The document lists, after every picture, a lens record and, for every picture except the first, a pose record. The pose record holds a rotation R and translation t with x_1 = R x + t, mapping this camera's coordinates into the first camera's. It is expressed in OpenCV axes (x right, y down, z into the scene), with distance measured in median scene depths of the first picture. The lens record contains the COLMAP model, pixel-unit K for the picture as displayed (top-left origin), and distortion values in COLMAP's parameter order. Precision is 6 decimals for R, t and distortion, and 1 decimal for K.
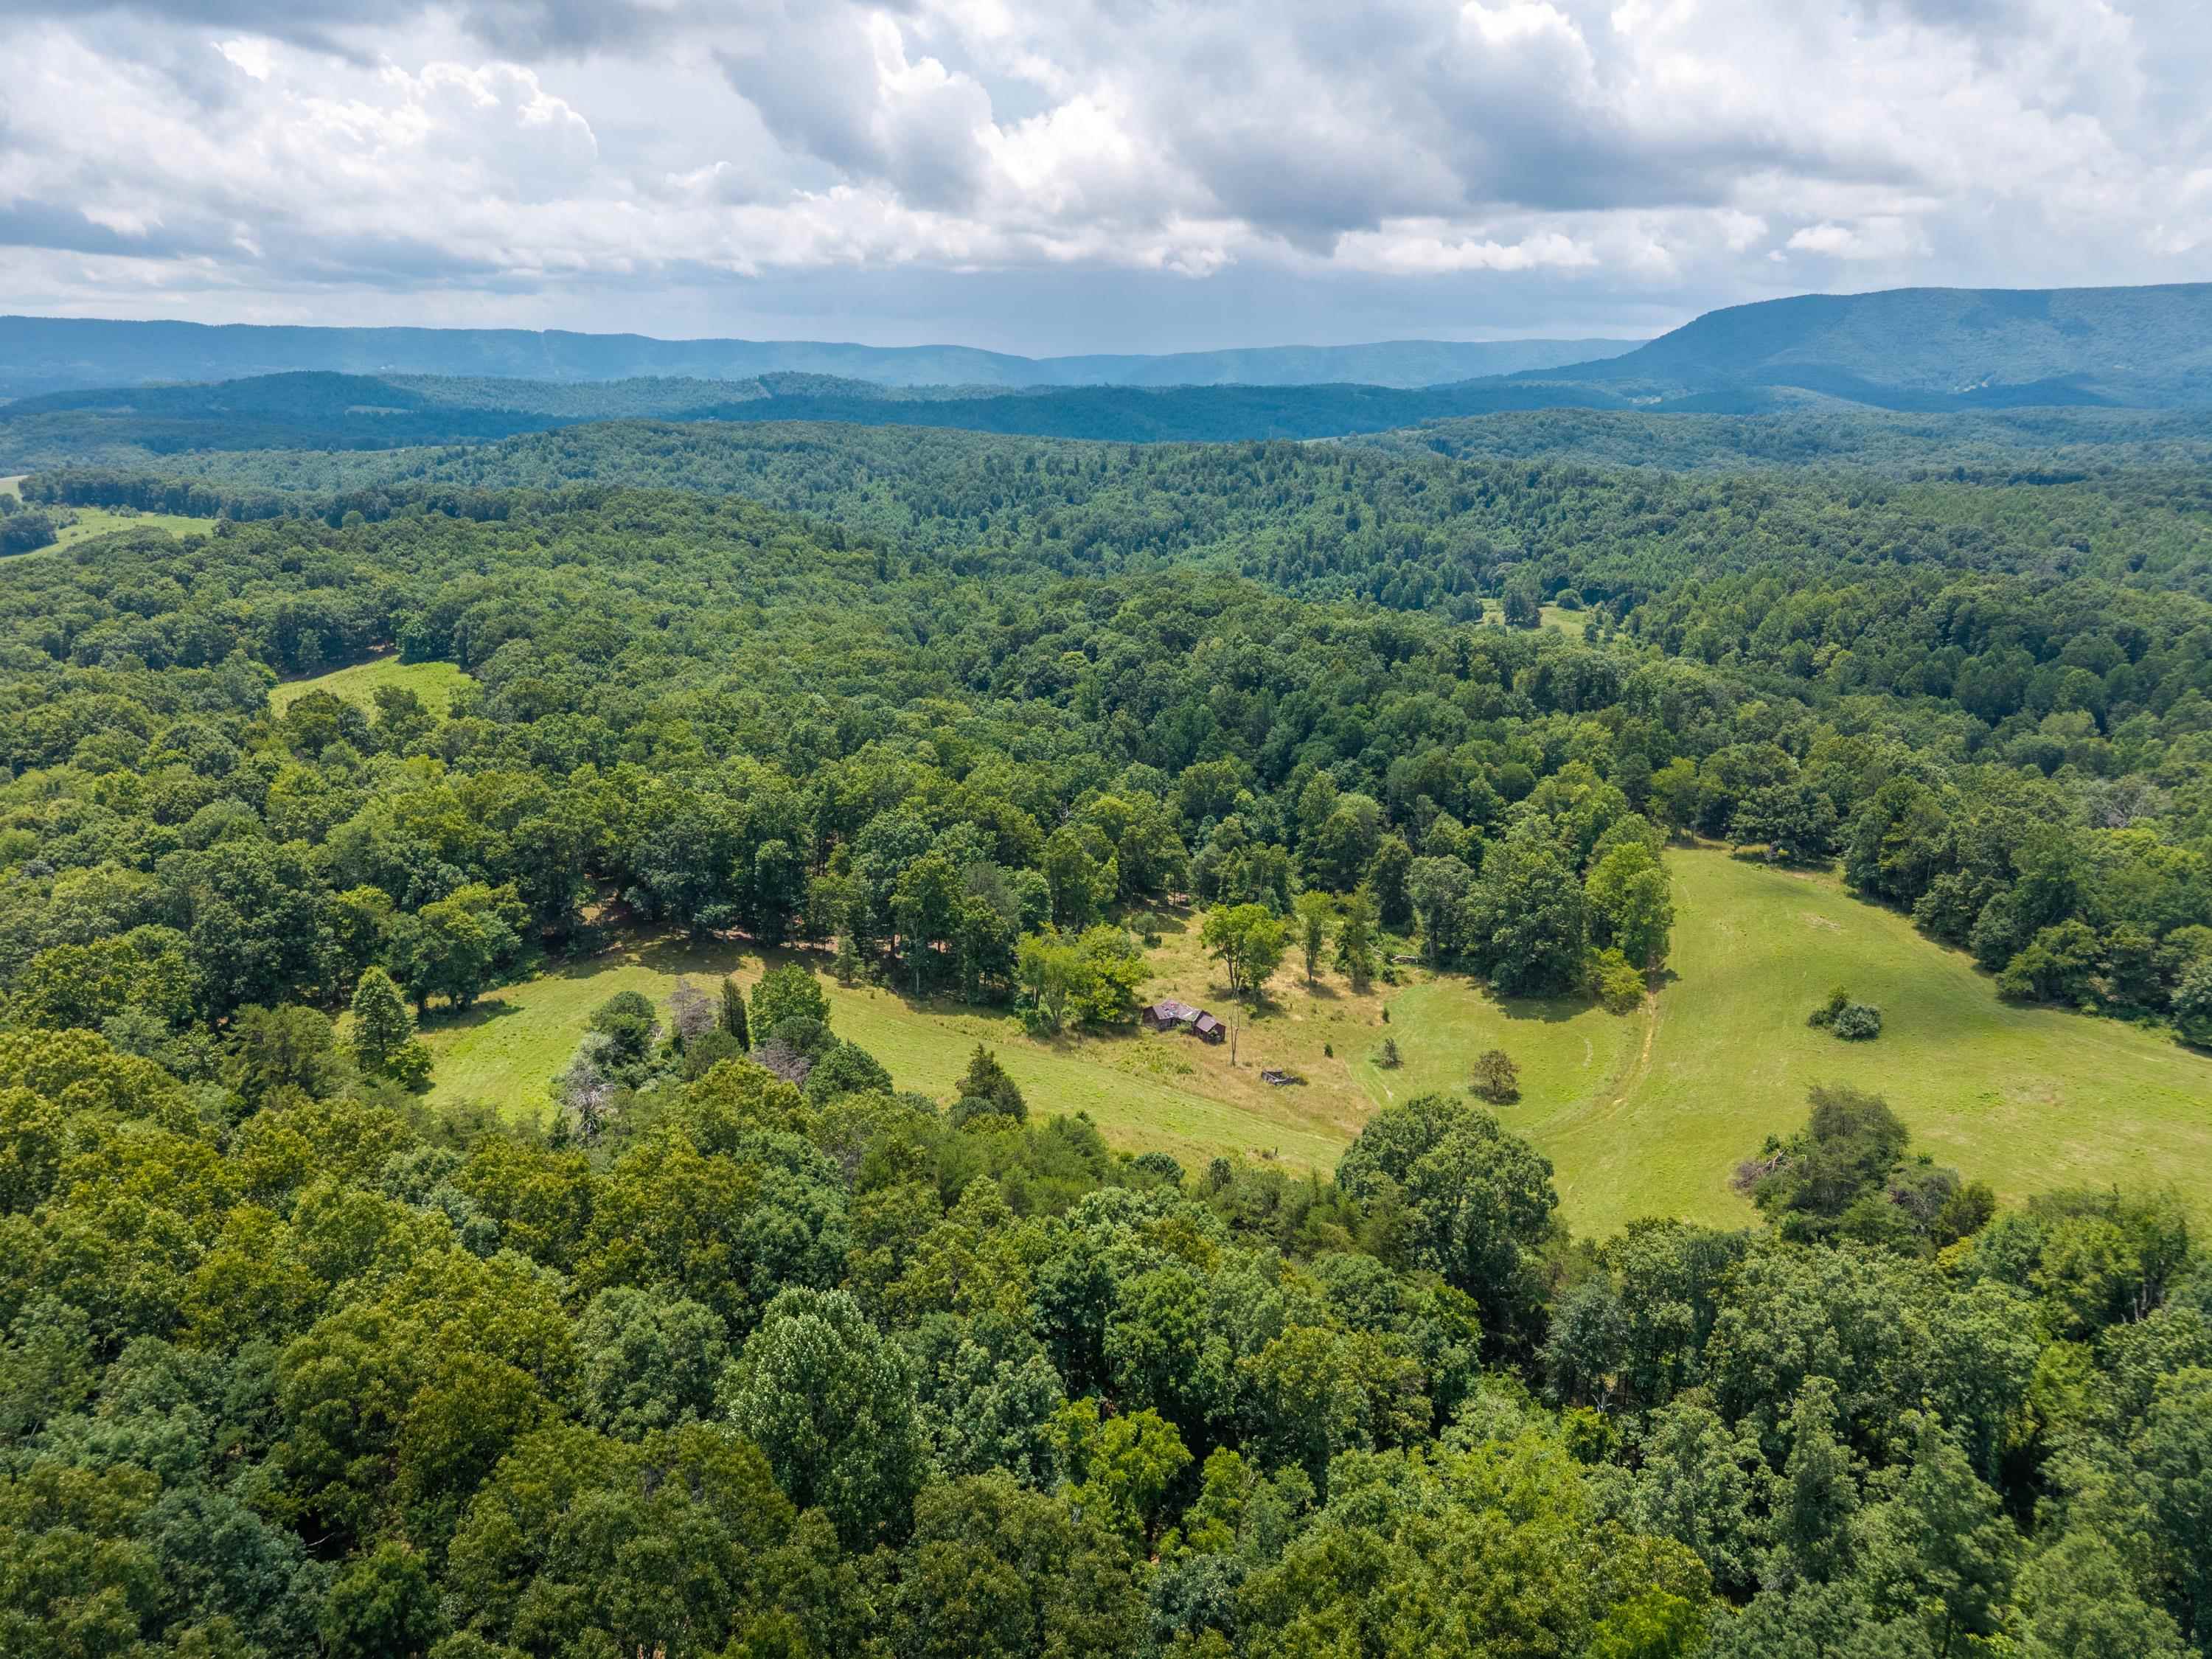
lens RADIAL K [[1475.5, 0, 1114.9], [0, 1475.5, 848.7], [0, 0, 1]] dist [0.007060, -0.005712]
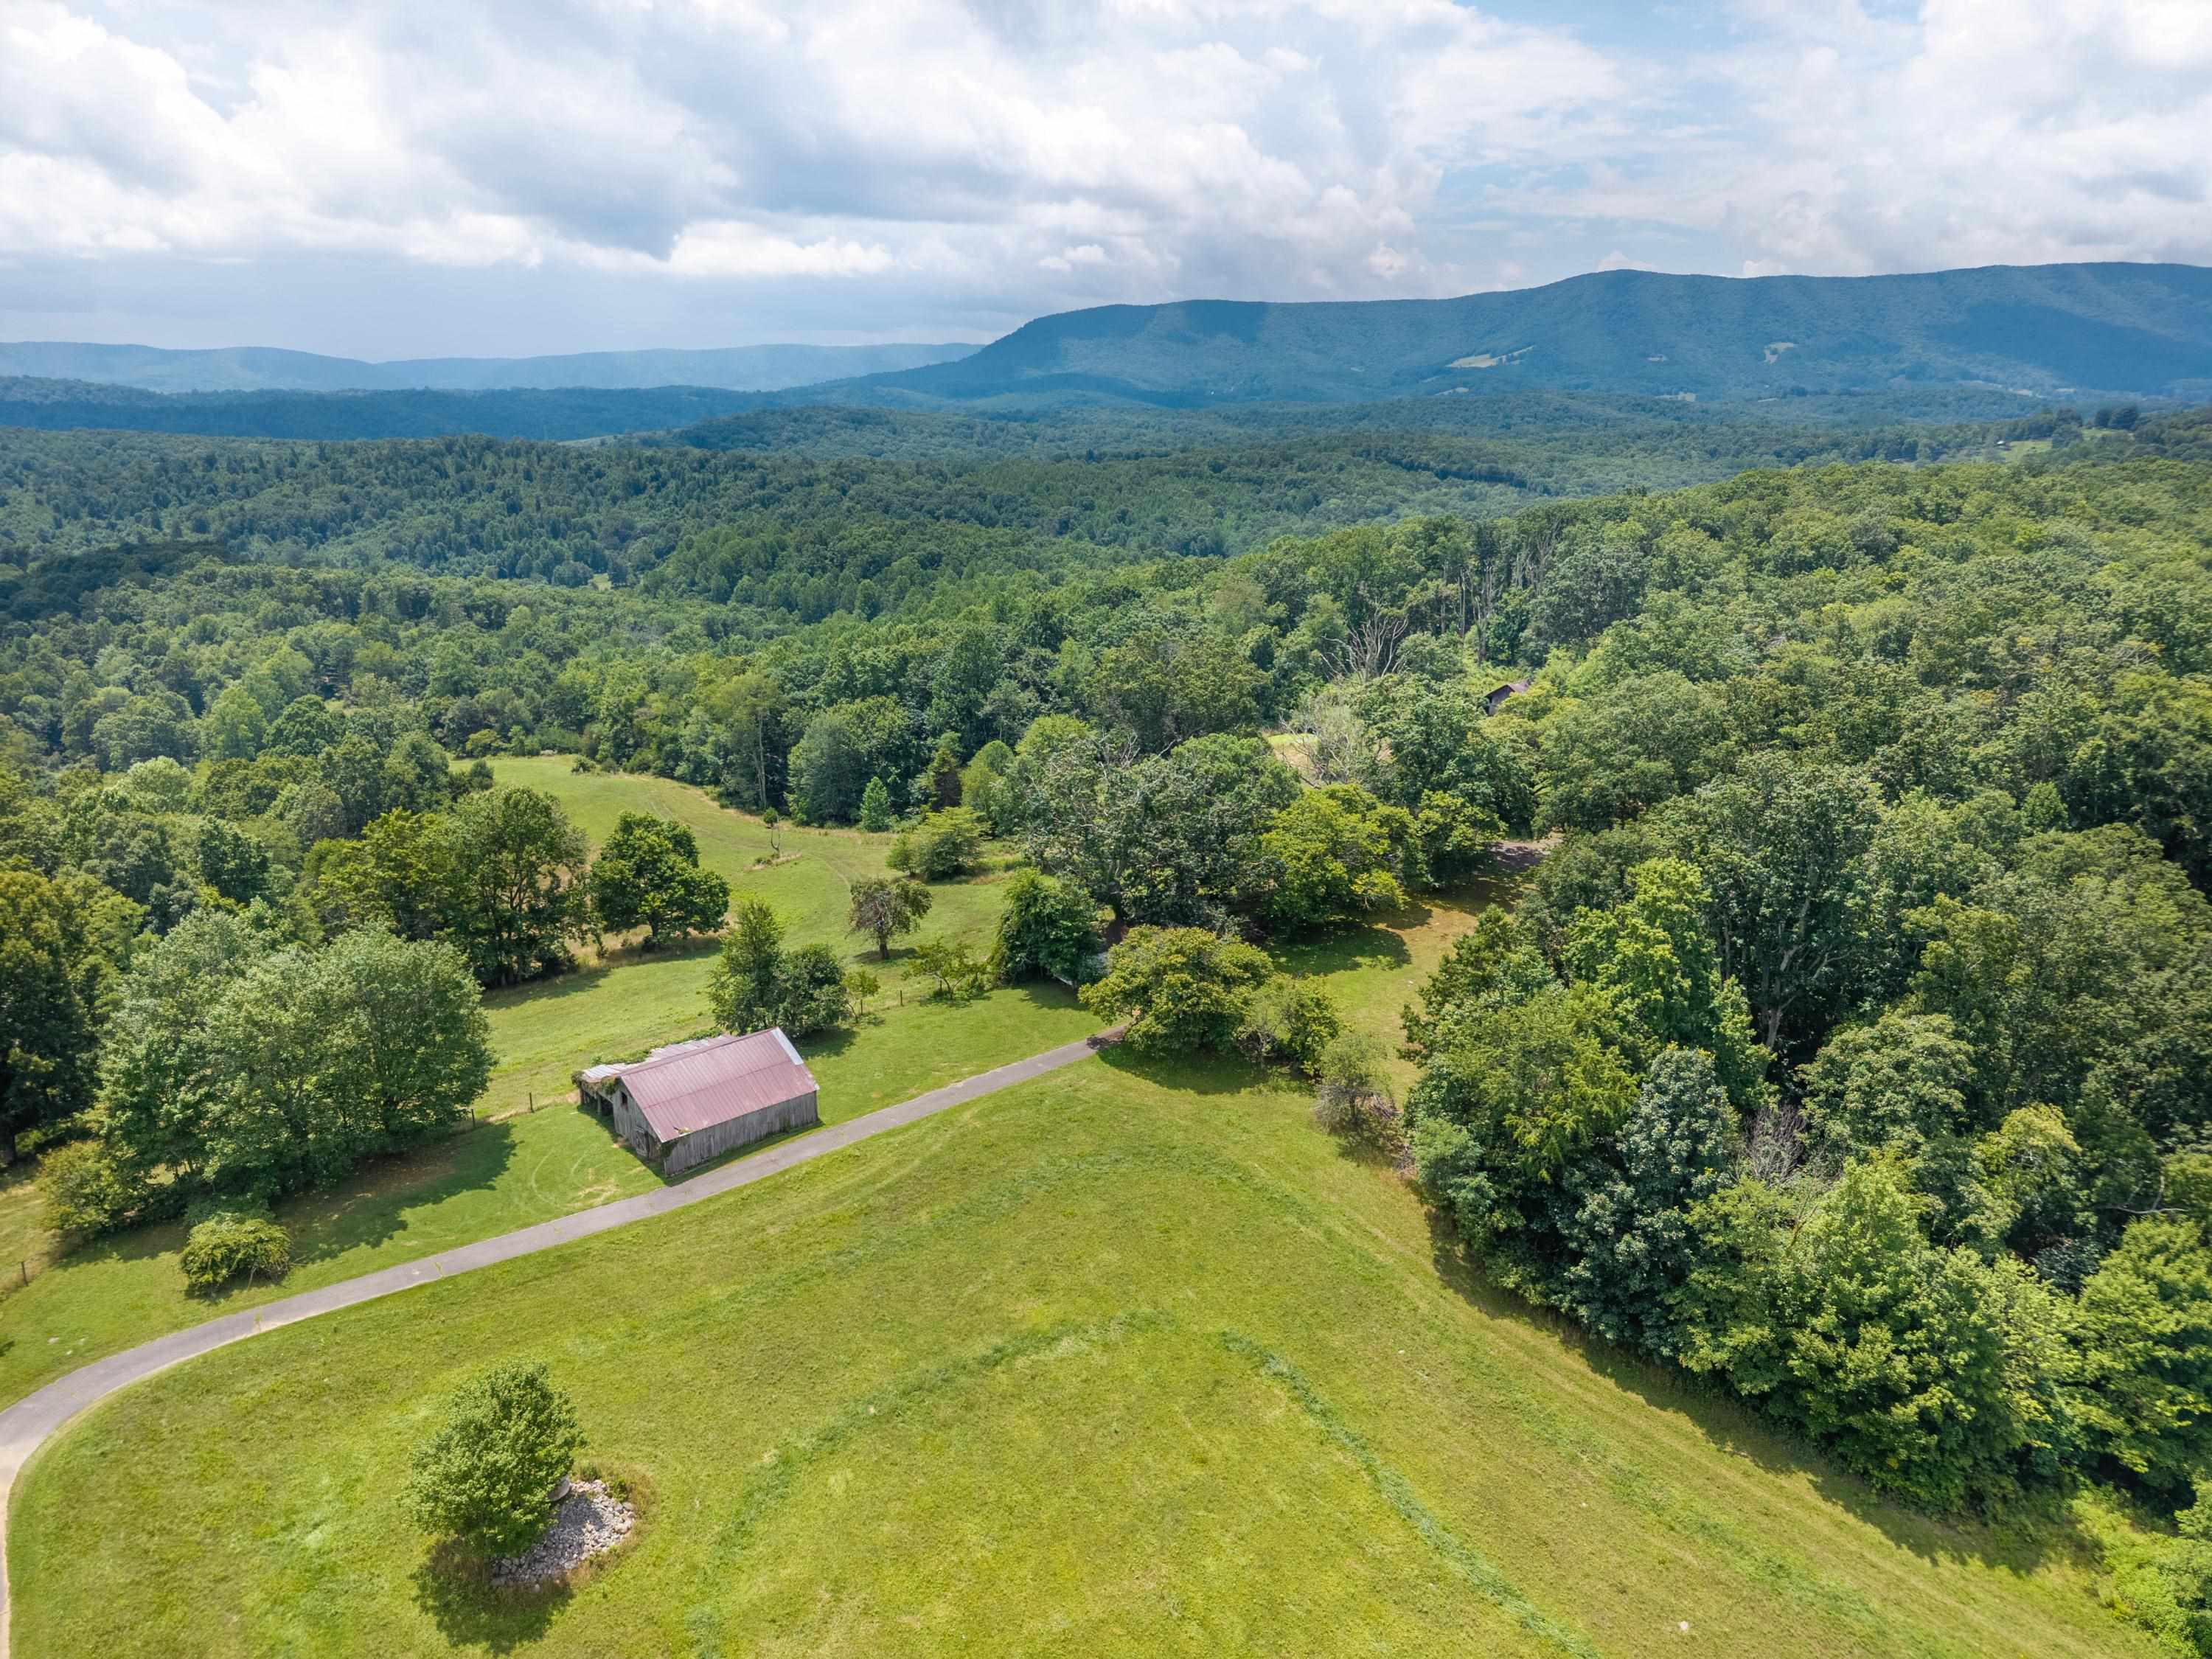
lens RADIAL K [[1474.7, 0, 1113.6], [0, 1474.7, 844.7], [0, 0, 1]] dist [0.023466, -0.030791]
pose [[0.929558, -0.113606, 0.350736, 0.406829], [0.115279, 0.993201, 0.016179, 0.143566], [-0.350190, 0.025393, 0.936335, -0.406846]]
